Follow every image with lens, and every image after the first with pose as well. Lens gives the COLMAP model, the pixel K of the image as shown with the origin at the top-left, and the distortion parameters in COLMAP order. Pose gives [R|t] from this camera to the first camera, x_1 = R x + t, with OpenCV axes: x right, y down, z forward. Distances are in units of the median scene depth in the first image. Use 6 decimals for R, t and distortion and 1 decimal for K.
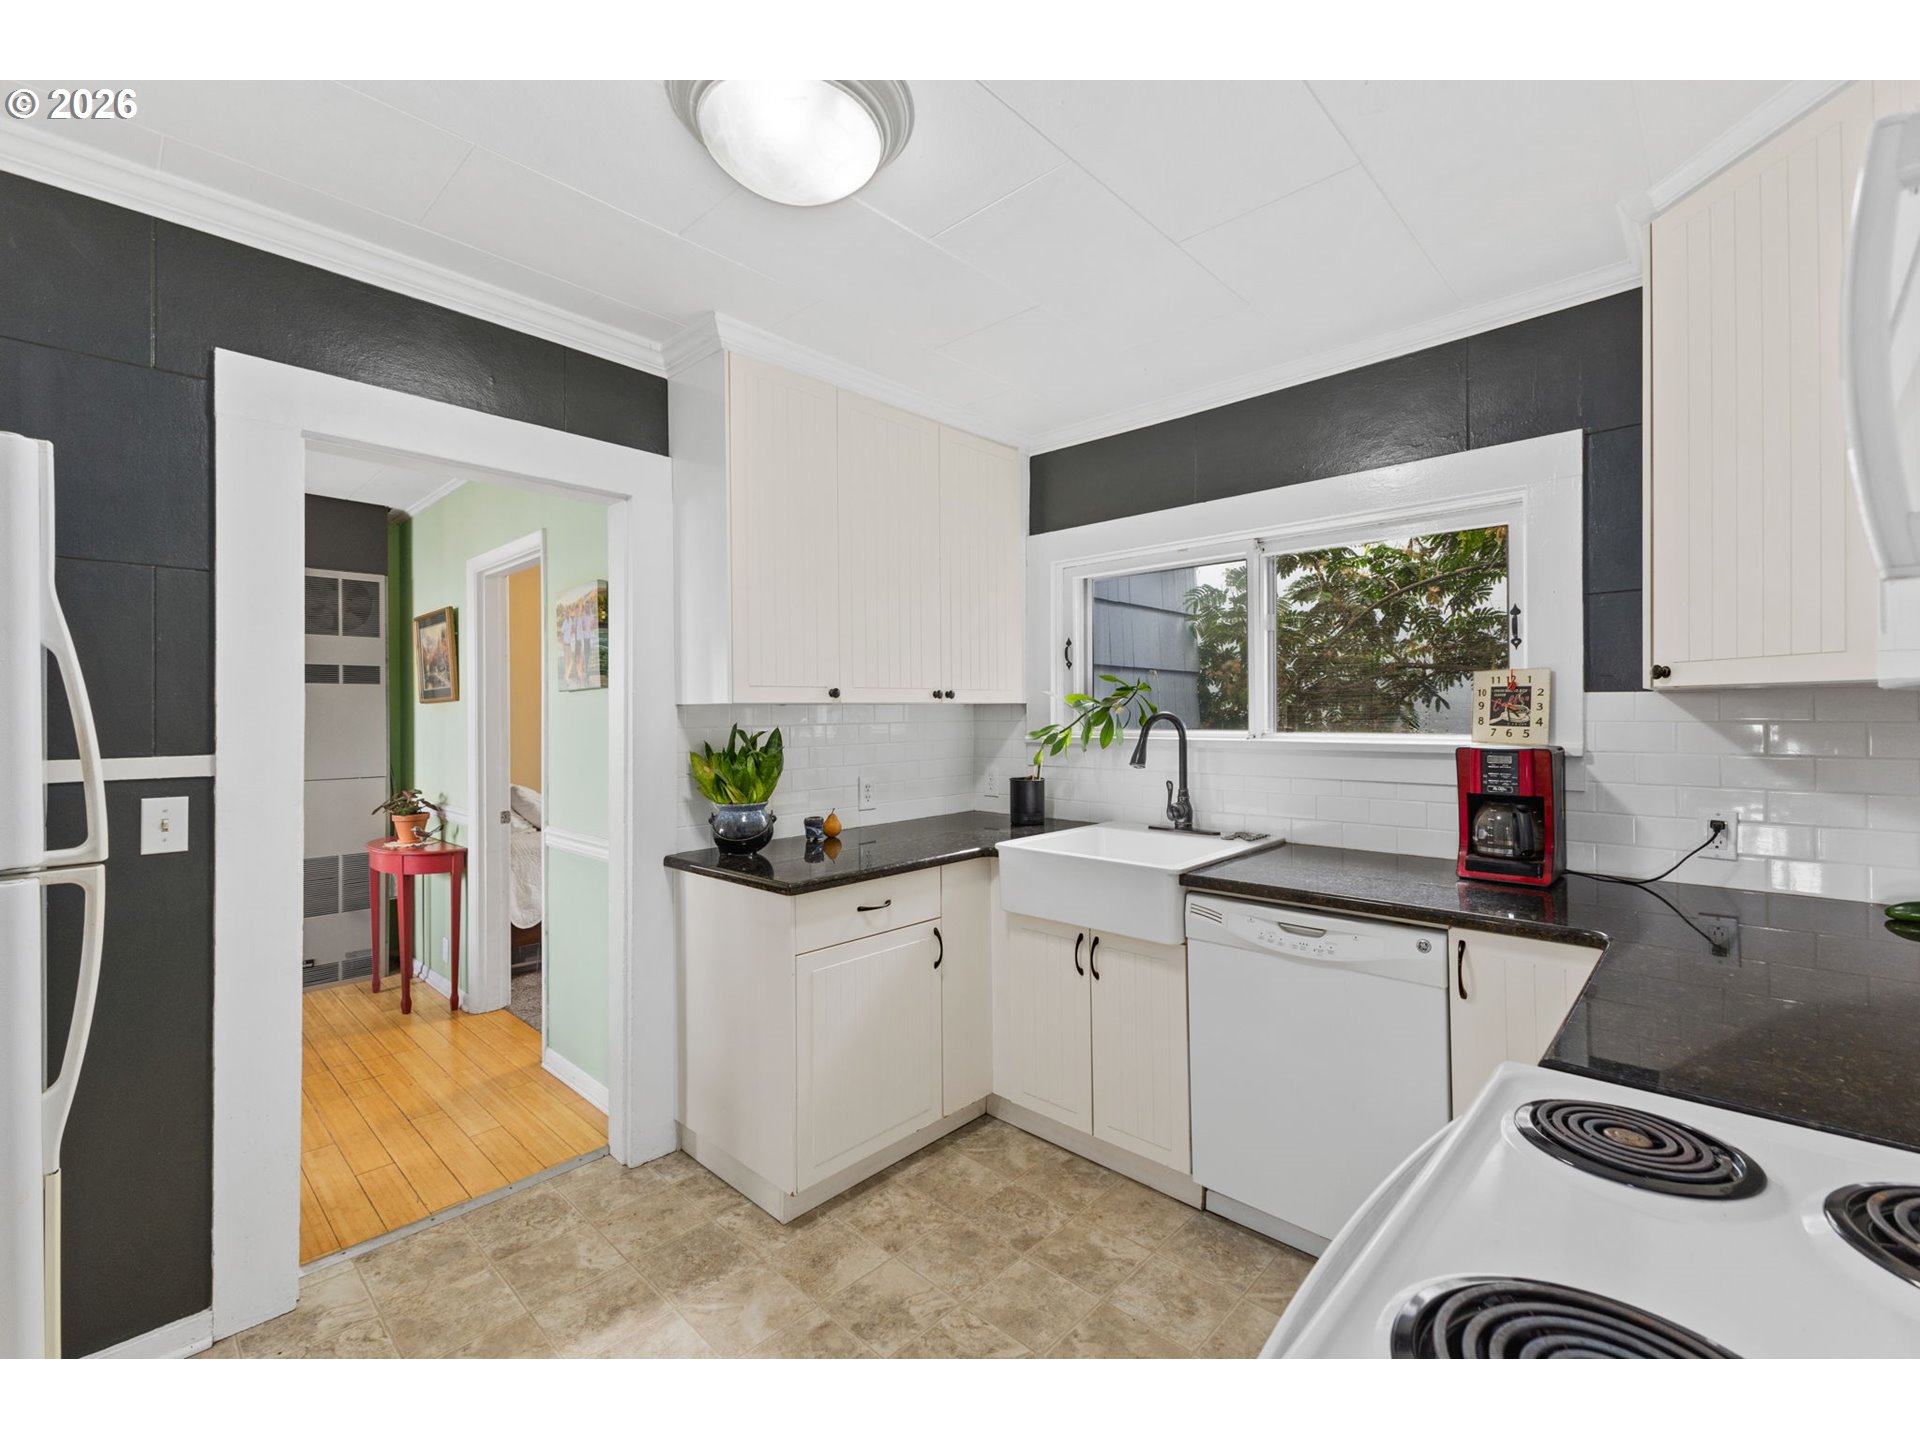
lens RADIAL K [[828.3, 0, 960.0], [0, 828.3, 720.0], [0, 0, 1]] dist [0.013568, 0.000041]
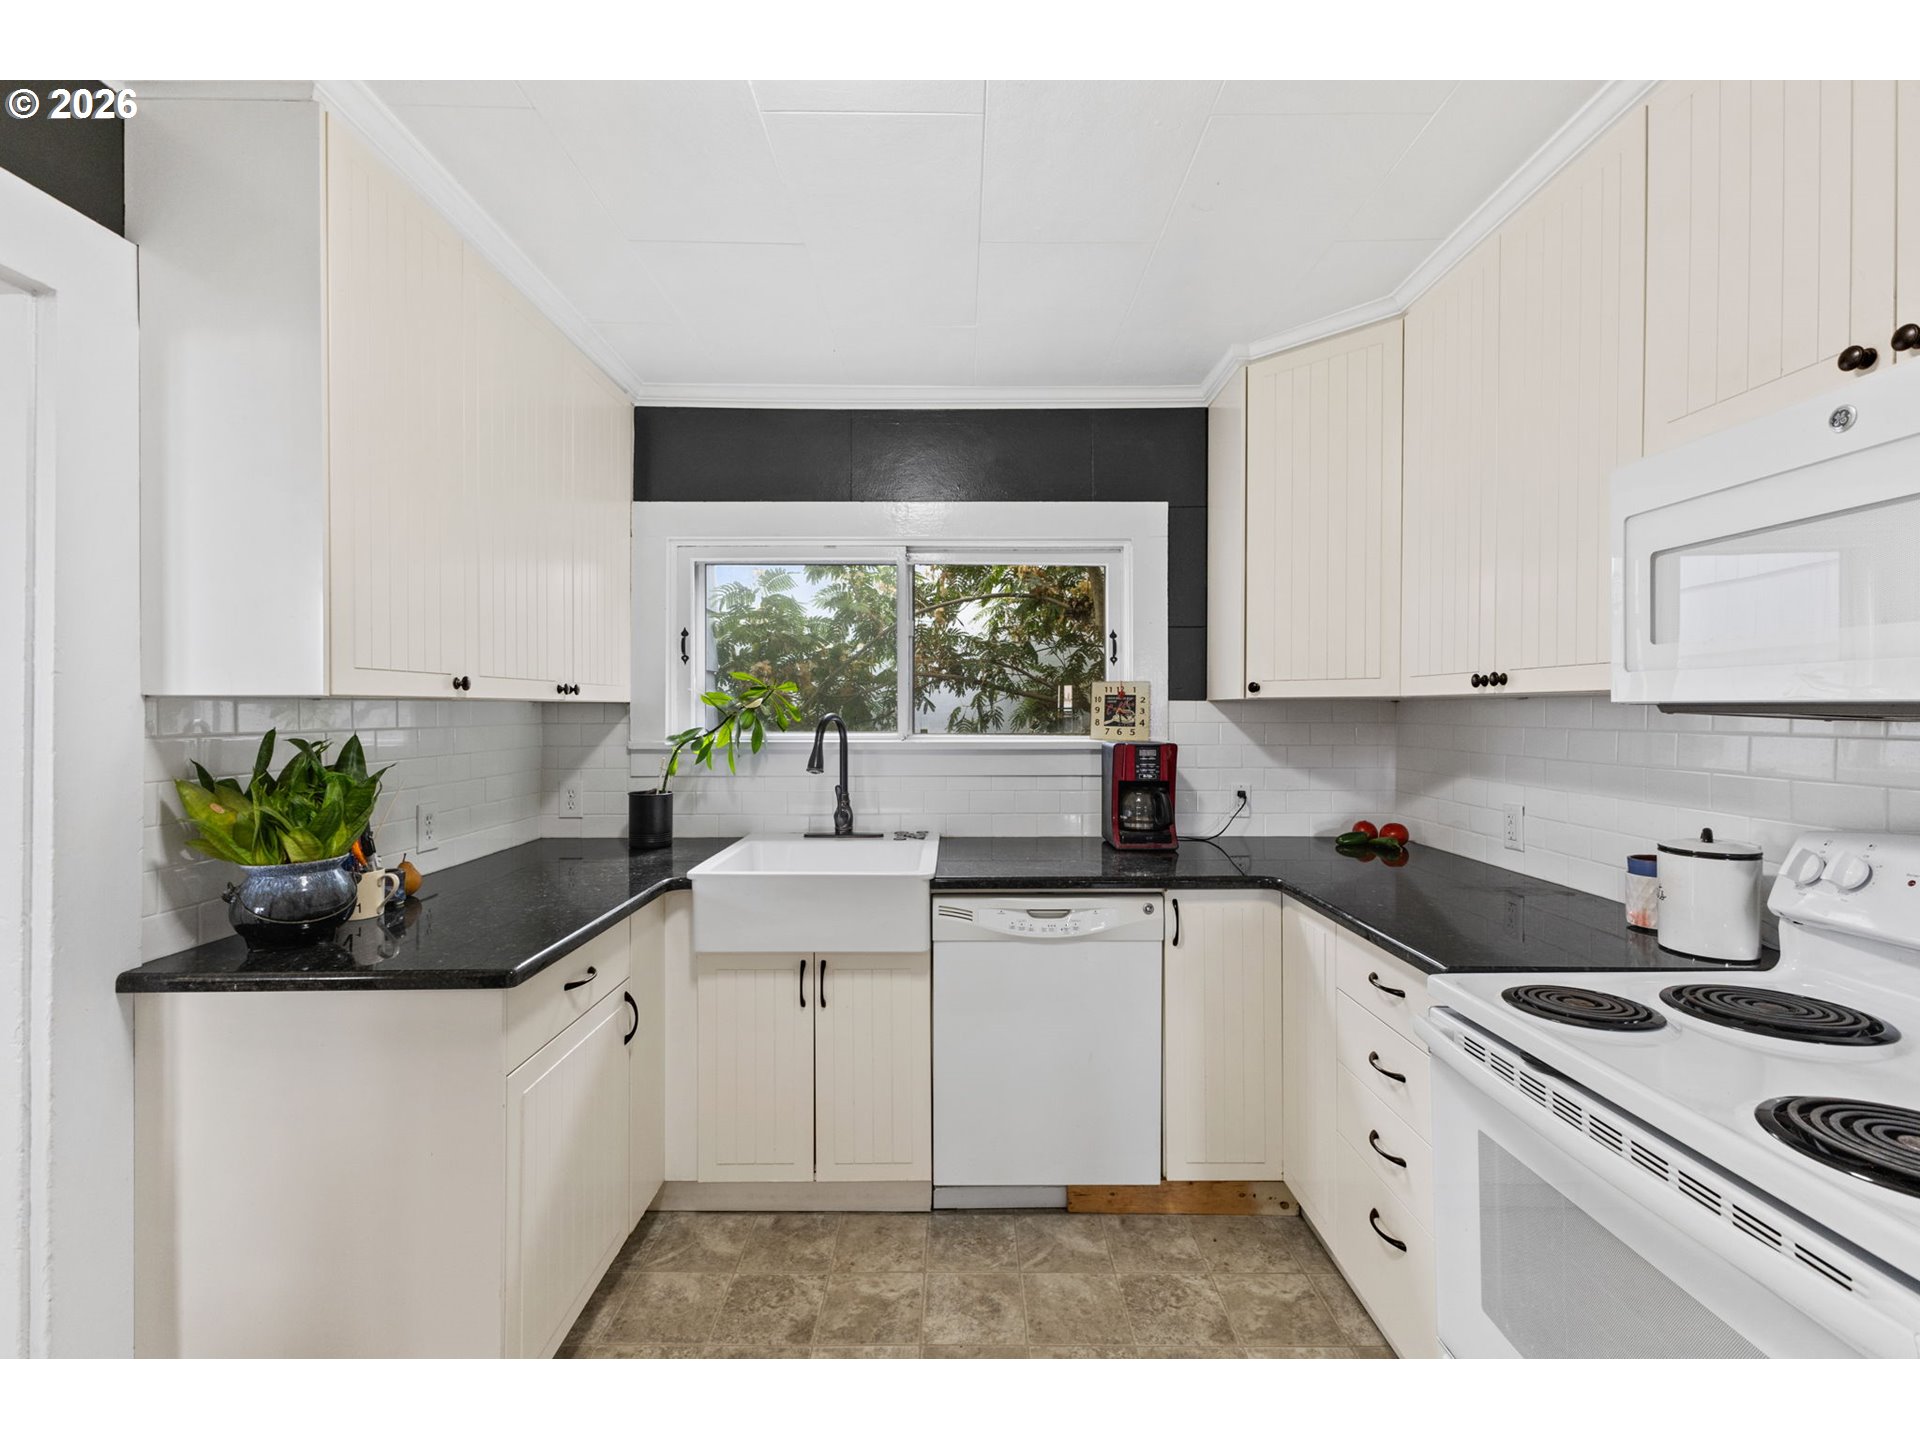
lens RADIAL K [[830.7, 0, 960.0], [0, 830.7, 720.0], [0, 0, 1]] dist [0.012914, 0.000784]
pose [[0.725341, 0.000058, 0.688389, -0.361235], [0.001119, 0.999999, -0.001264, -0.000966], [-0.688388, 0.001687, 0.725340, 0.238331]]
